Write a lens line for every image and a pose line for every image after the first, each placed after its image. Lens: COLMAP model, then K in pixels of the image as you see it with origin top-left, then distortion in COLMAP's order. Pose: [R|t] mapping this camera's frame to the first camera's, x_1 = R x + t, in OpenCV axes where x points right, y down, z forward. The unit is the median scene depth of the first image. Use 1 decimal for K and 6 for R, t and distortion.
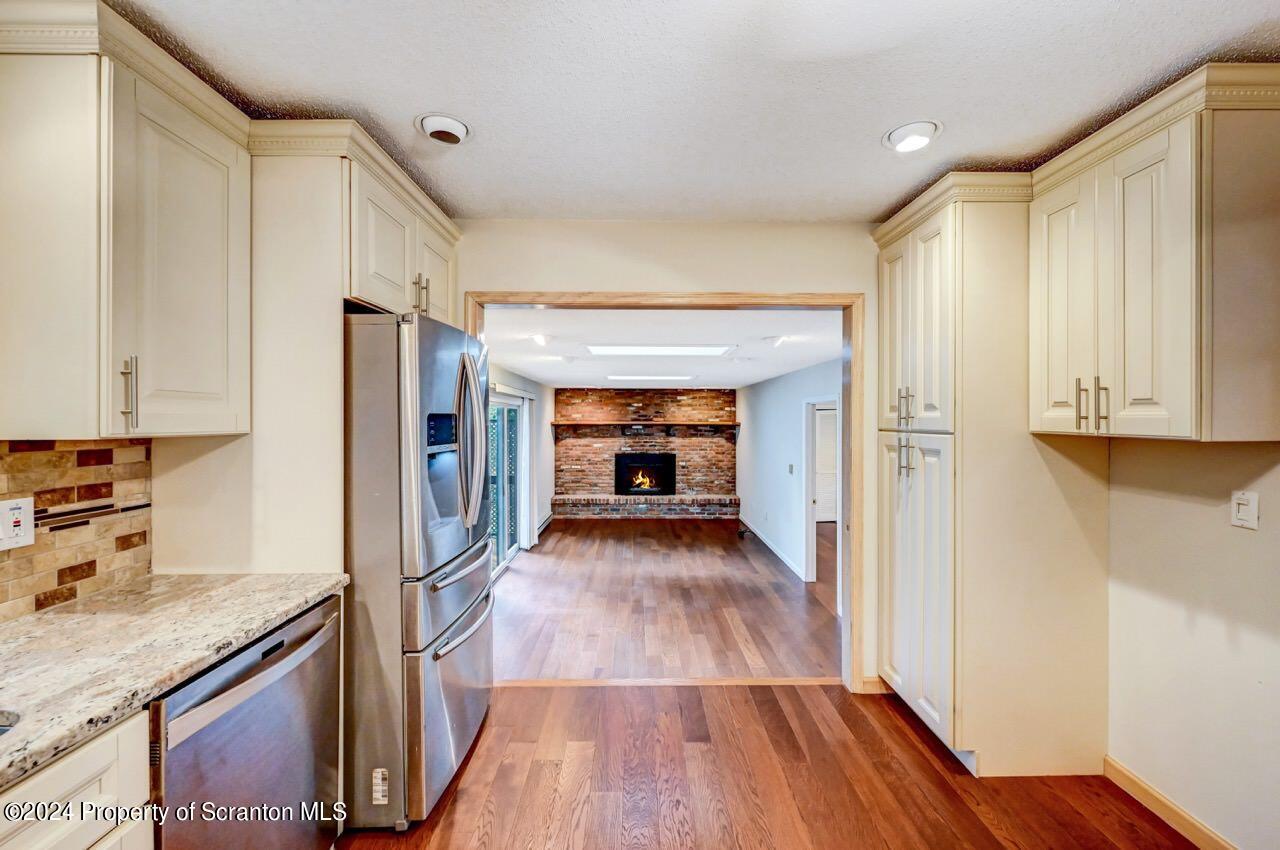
lens RADIAL K [[510.3, 0, 643.9], [0, 510.3, 421.3], [0, 0, 1]] dist [0.000309, 0.000139]
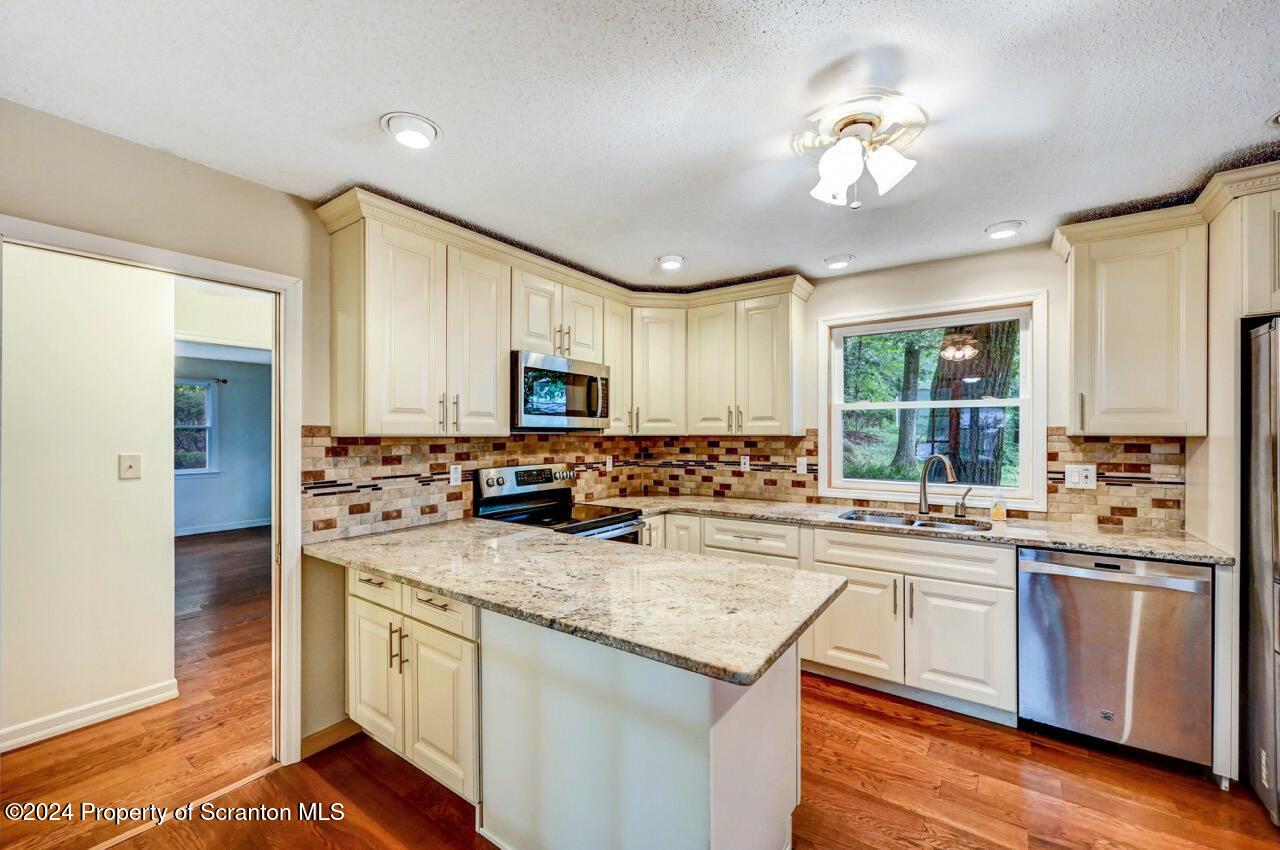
lens RADIAL K [[510.3, 0, 643.9], [0, 510.3, 421.3], [0, 0, 1]] dist [0.000309, 0.000139]
pose [[-0.589302, -0.019240, -0.807684, 0.254324], [-0.003781, 0.999771, -0.021057, 0.004534], [0.807904, -0.009355, -0.589240, 0.133691]]
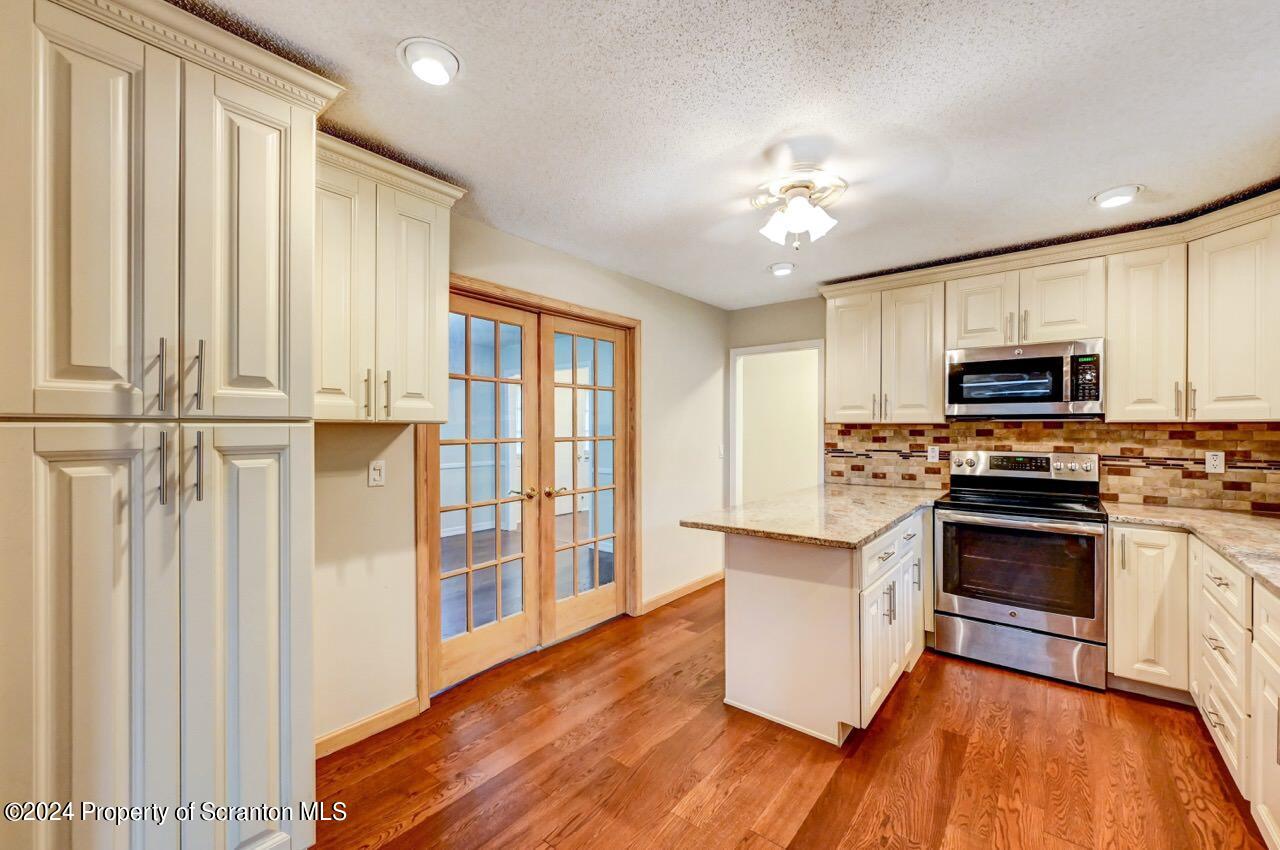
lens RADIAL K [[504.1, 0, 640.0], [0, 504.1, 425.0], [0, 0, 1]] dist [0.001578, 0.000176]
pose [[-0.761248, 0.003520, 0.648452, -0.062536], [0.004362, 0.999990, -0.000308, 0.008483], [-0.648447, 0.002594, -0.761256, 0.335404]]
